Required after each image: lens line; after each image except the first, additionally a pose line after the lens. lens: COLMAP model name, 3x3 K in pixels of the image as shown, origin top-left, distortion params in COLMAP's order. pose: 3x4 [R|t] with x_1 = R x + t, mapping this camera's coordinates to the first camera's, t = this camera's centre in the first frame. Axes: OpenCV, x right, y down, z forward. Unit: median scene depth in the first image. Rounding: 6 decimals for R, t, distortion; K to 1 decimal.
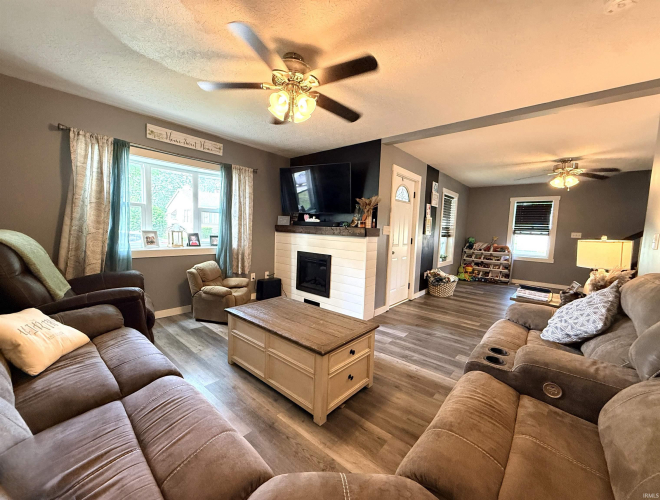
lens RADIAL K [[270.5, 0, 331.5], [0, 270.5, 248.9], [0, 0, 1]] dist [-0.000400, -0.000012]
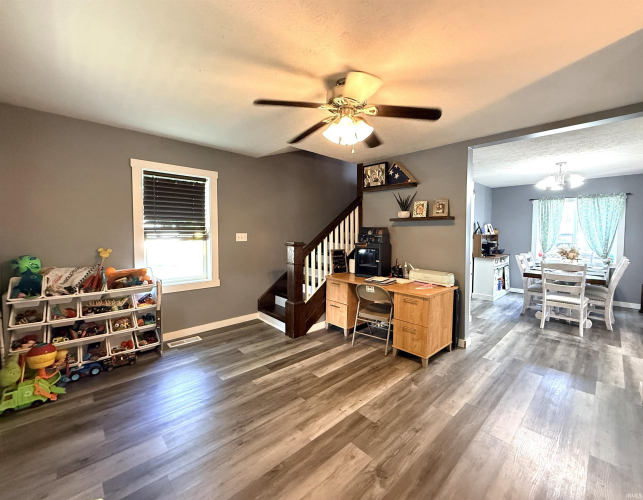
lens RADIAL K [[279.1, 0, 323.7], [0, 279.1, 249.8], [0, 0, 1]] dist [0.002696, 0.000155]
pose [[0.087143, -0.082905, 0.992740, 0.231268], [0.078042, 0.994037, 0.076163, -0.051590], [-0.993134, 0.070839, 0.093094, 0.654954]]
